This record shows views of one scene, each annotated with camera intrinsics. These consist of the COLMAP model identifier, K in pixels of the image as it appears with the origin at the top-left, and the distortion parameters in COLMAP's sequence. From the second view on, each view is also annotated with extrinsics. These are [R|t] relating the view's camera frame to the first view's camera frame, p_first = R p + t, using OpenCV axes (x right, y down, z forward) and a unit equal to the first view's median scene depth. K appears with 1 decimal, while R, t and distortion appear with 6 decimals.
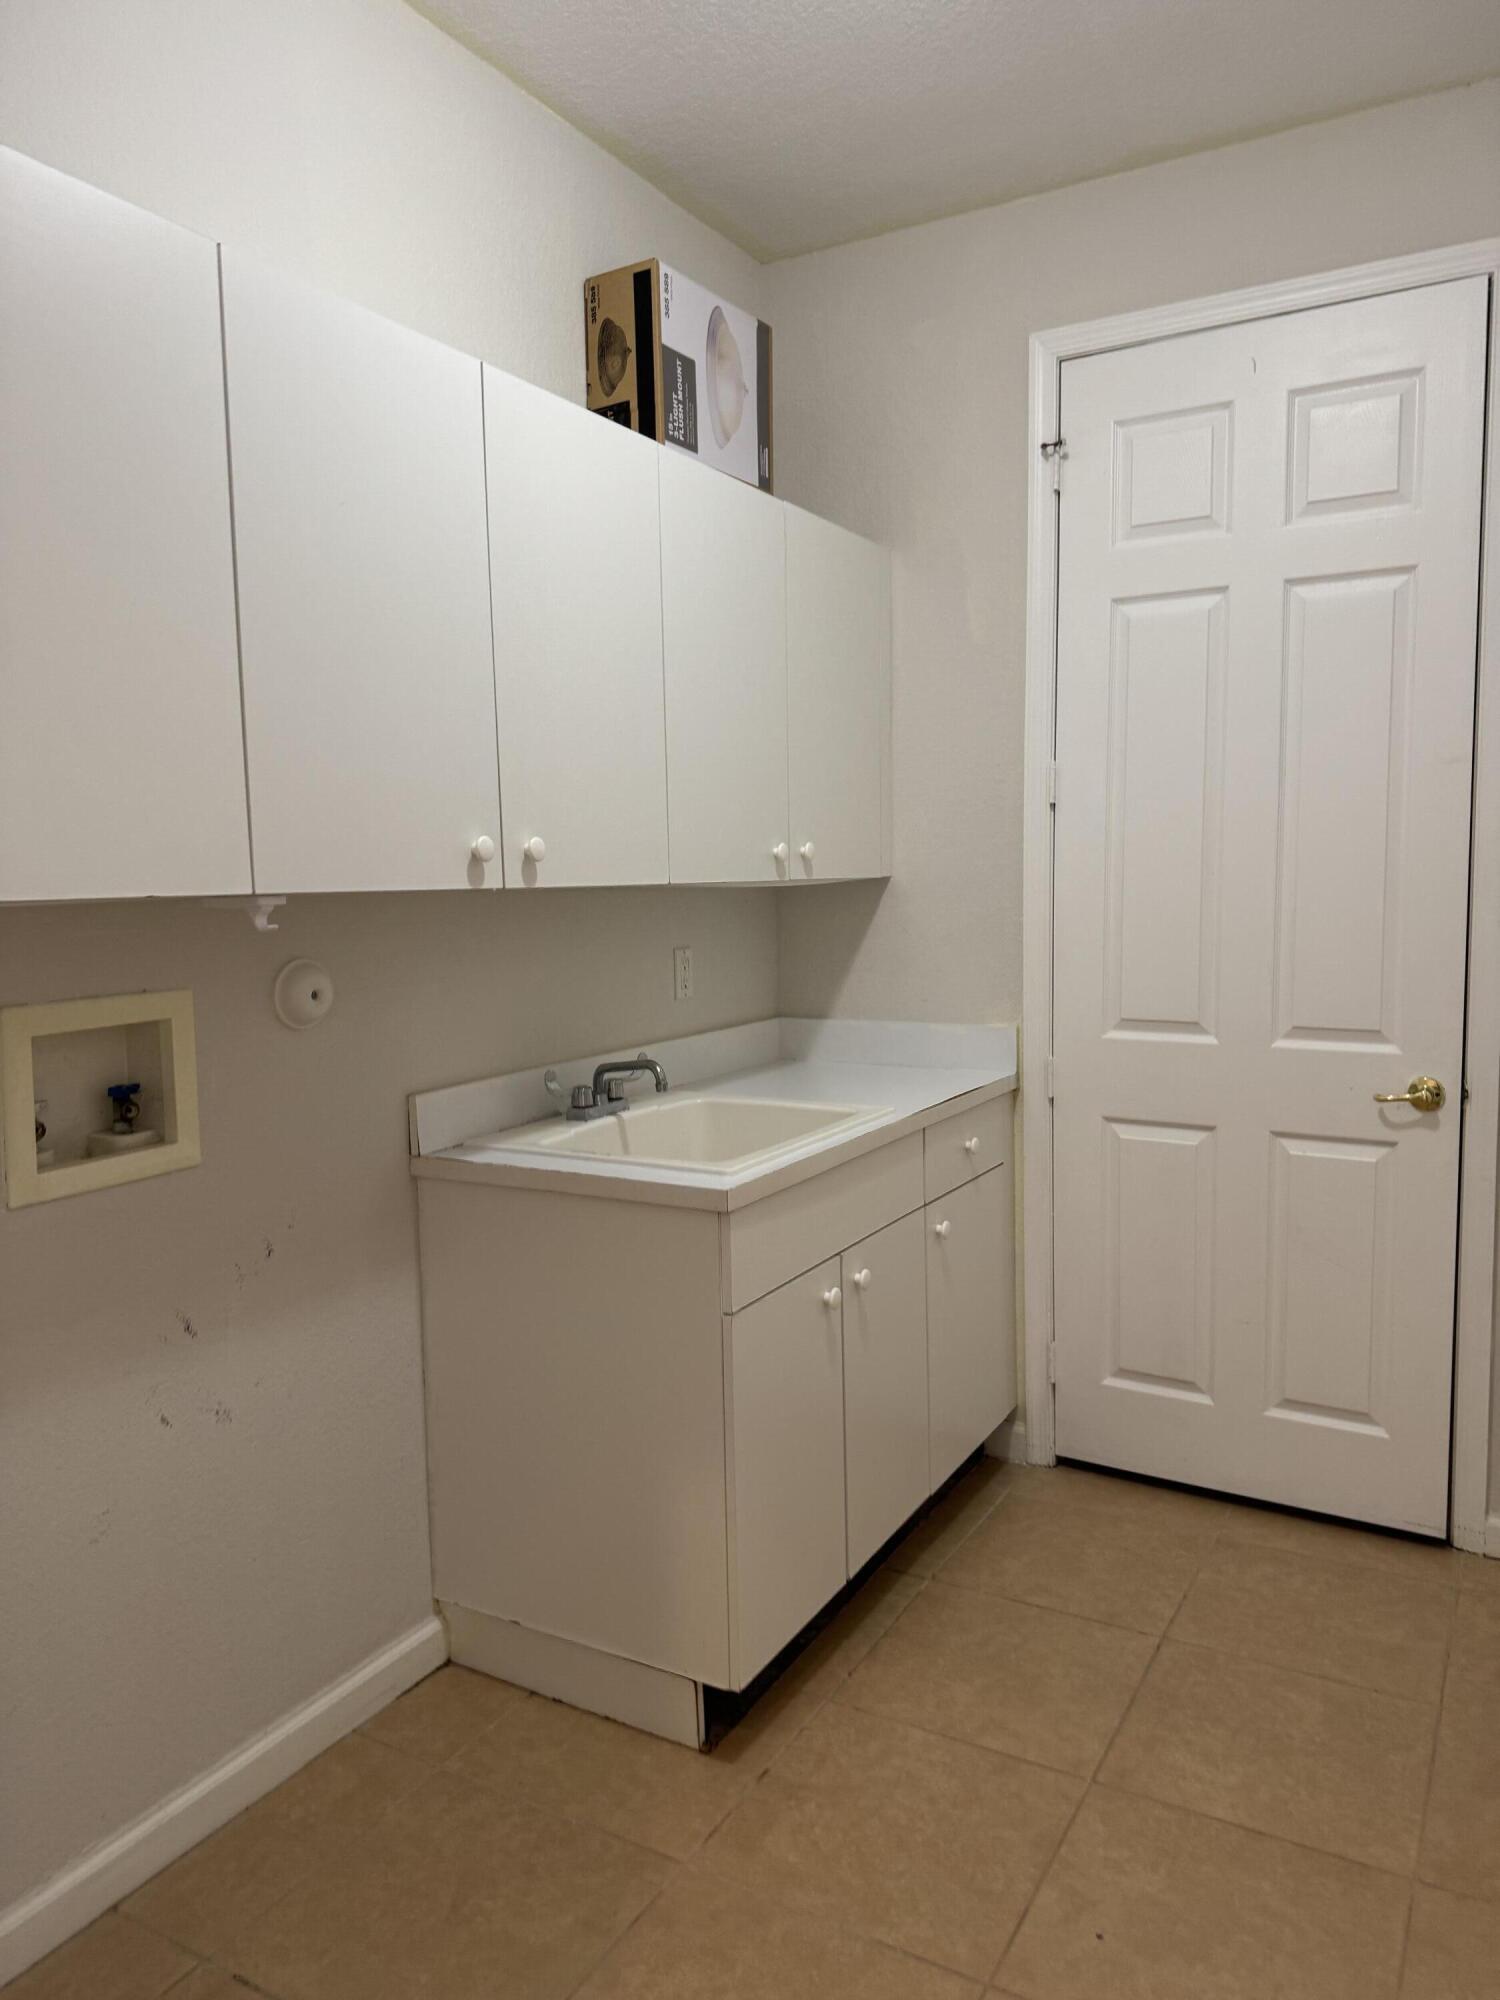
lens RADIAL K [[1425.5, 0, 763.6], [0, 1425.5, 1012.8], [0, 0, 1]] dist [0.026231, -0.016390]
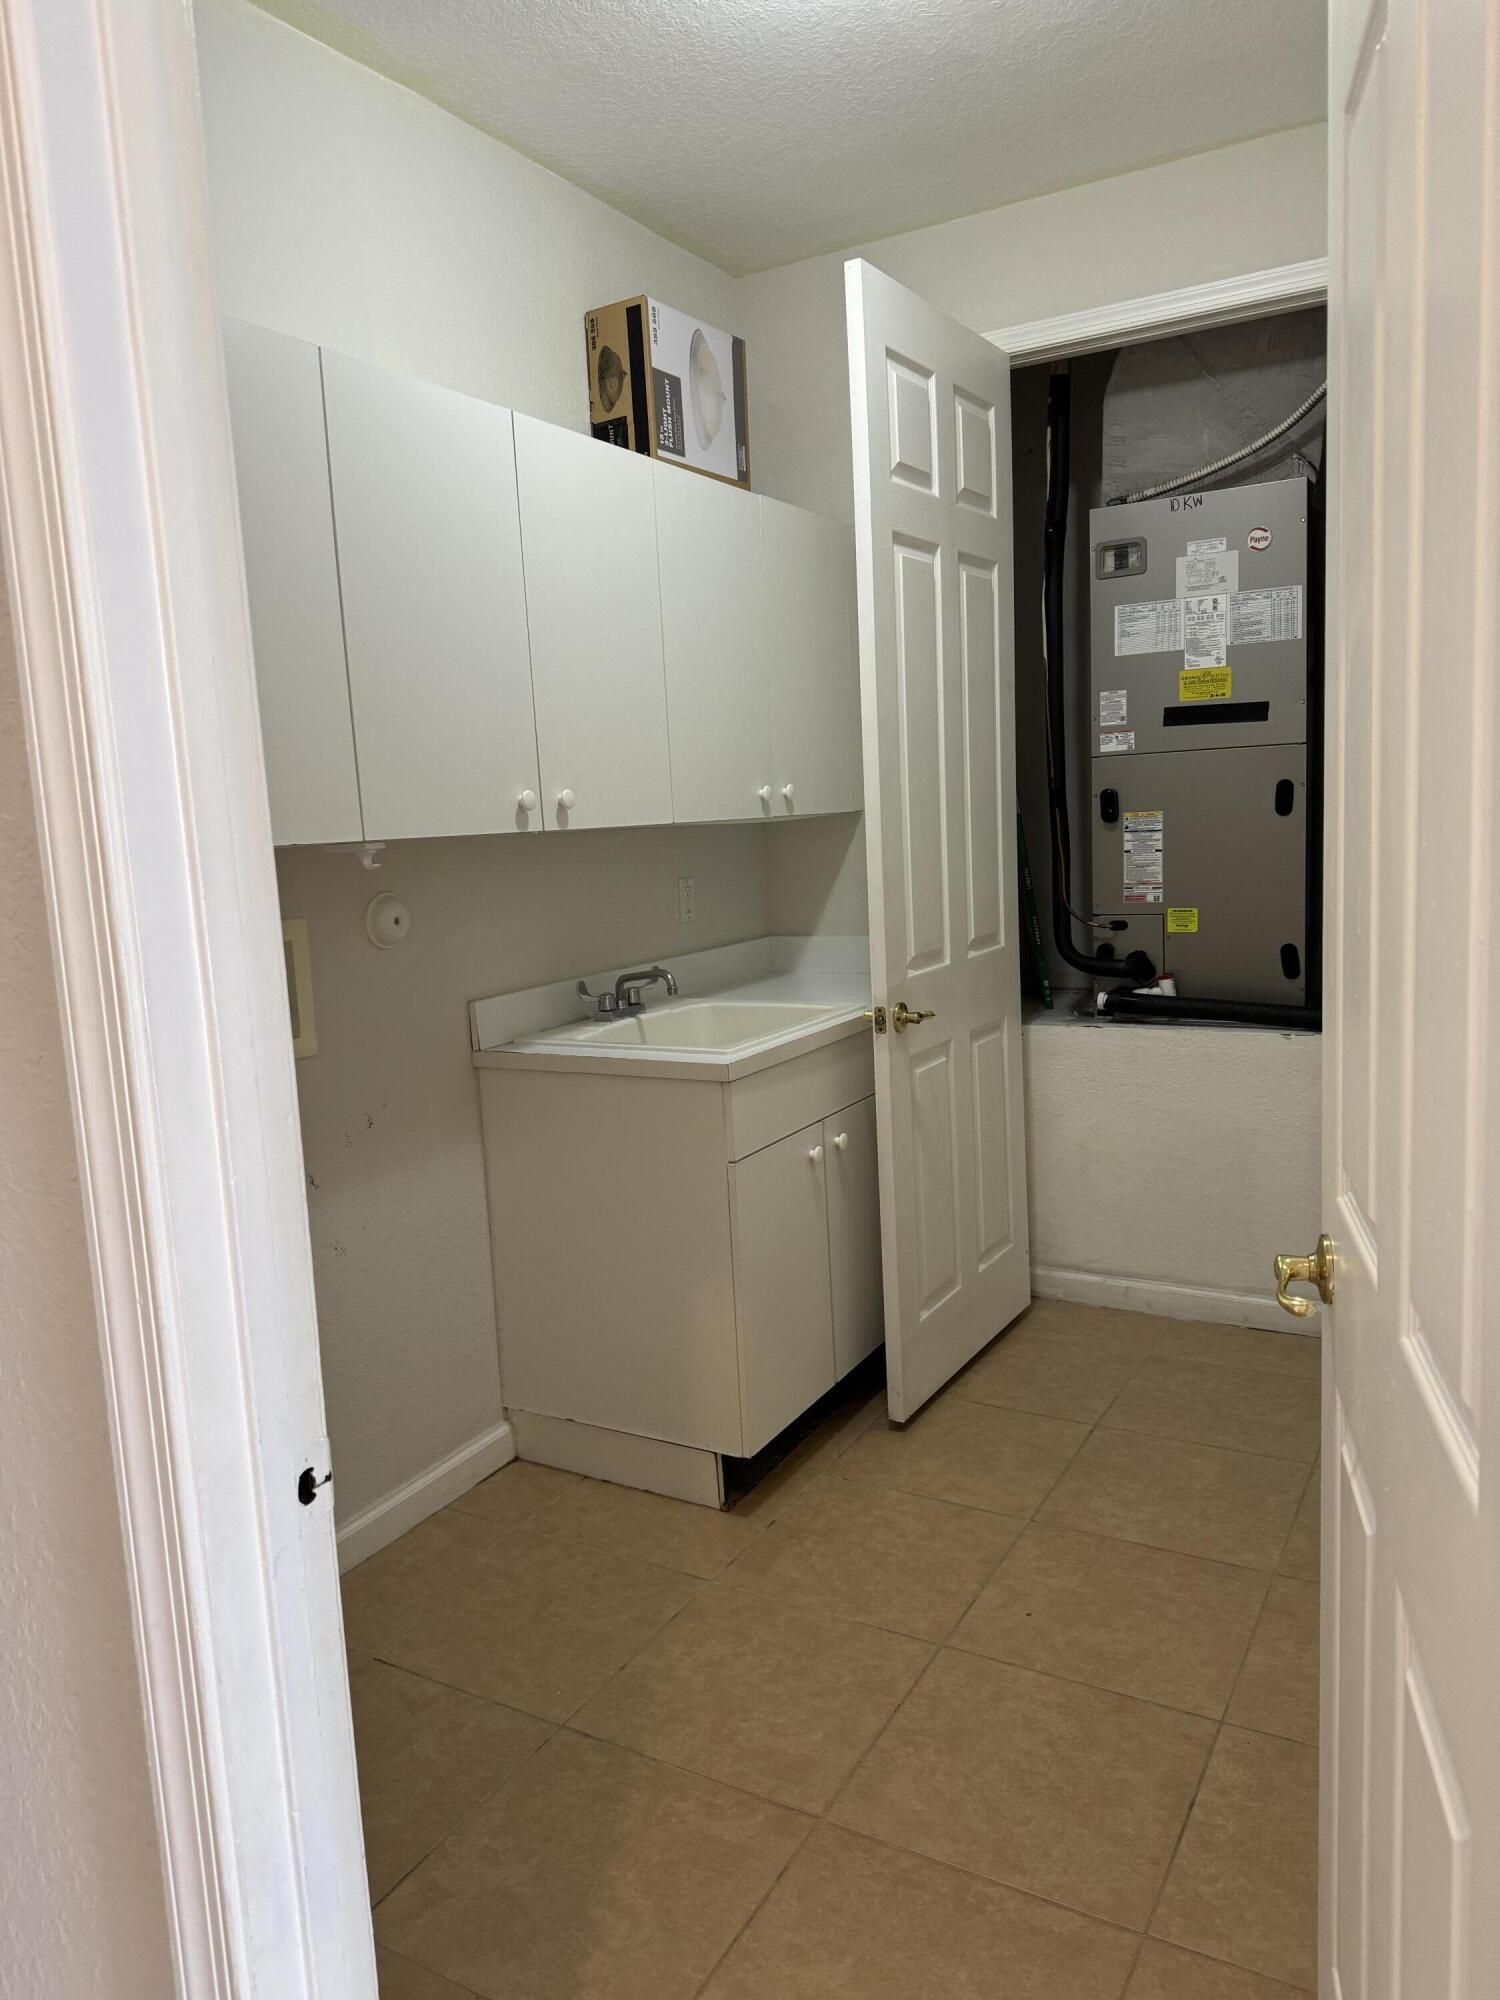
lens RADIAL K [[1425.5, 0, 728.0], [0, 1425.5, 987.4], [0, 0, 1]] dist [0.026231, -0.016390]
pose [[0.999143, -0.030990, -0.027428, 0.009977], [0.031664, 0.999199, 0.024483, 0.022379], [0.026647, -0.025330, 0.999324, -0.231296]]
